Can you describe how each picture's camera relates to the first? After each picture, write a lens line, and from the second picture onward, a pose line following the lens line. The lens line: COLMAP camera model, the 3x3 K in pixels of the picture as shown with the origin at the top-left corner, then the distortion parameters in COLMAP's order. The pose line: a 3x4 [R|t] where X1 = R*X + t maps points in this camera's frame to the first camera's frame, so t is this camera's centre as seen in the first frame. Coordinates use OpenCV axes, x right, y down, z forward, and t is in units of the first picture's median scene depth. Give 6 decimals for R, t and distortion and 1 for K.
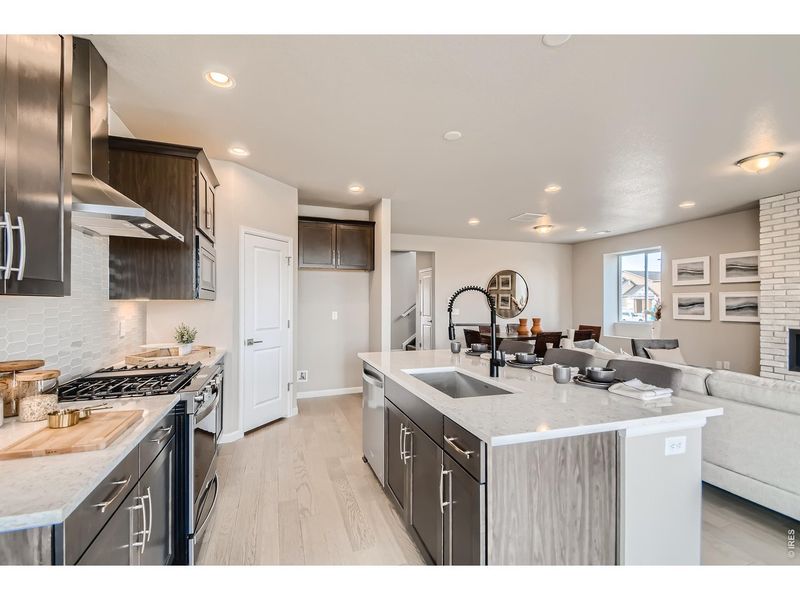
lens RADIAL K [[351.3, 0, 400.4], [0, 351.3, 302.8], [0, 0, 1]] dist [0.023000, -0.008873]
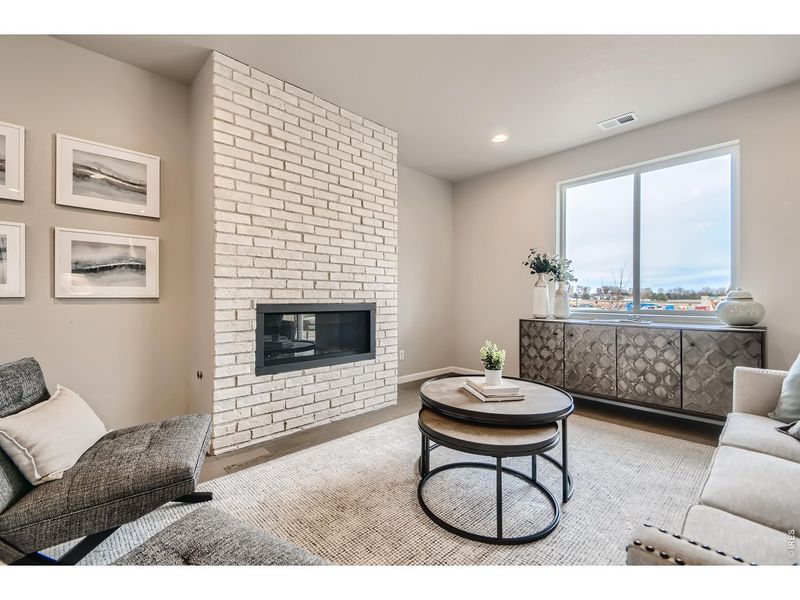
lens RADIAL K [[351.3, 0, 395.2], [0, 351.3, 296.4], [0, 0, 1]] dist [0.023000, -0.008873]
pose [[-0.410404, 0.005089, 0.911890, 0.380848], [-0.002796, 0.999973, -0.006839, 0.051391], [-0.911900, -0.005356, -0.410378, 0.828937]]
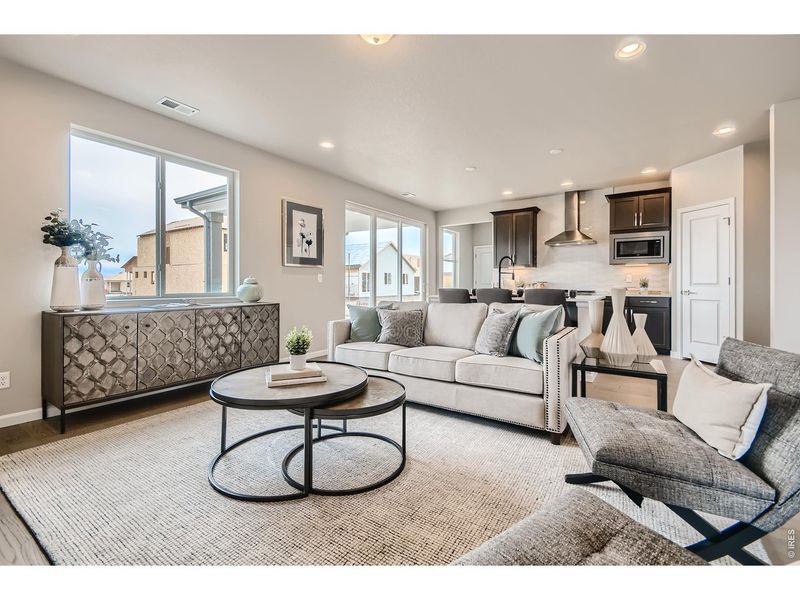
lens RADIAL K [[351.3, 0, 399.7], [0, 351.3, 283.1], [0, 0, 1]] dist [0.023000, -0.008873]
pose [[-0.803607, -0.000672, -0.595160, 0.831506], [0.000734, 0.999997, -0.002119, 0.051555], [0.595160, -0.002139, -0.803604, 0.949940]]
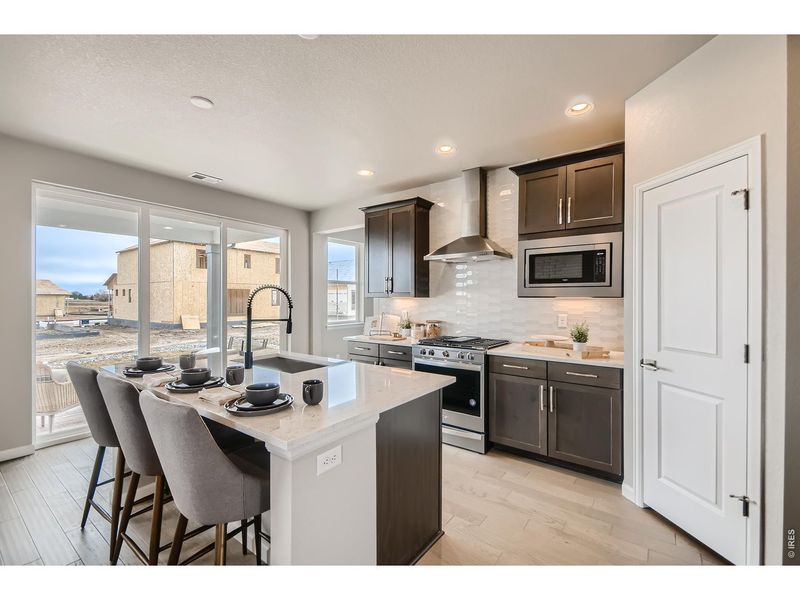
lens RADIAL K [[351.3, 0, 397.4], [0, 351.3, 300.1], [0, 0, 1]] dist [0.023000, -0.008873]
pose [[-0.823029, 0.000016, -0.567999, 0.189003], [-0.000664, 0.999999, 0.000989, -0.000939], [0.567998, 0.001191, -0.823029, 0.831058]]
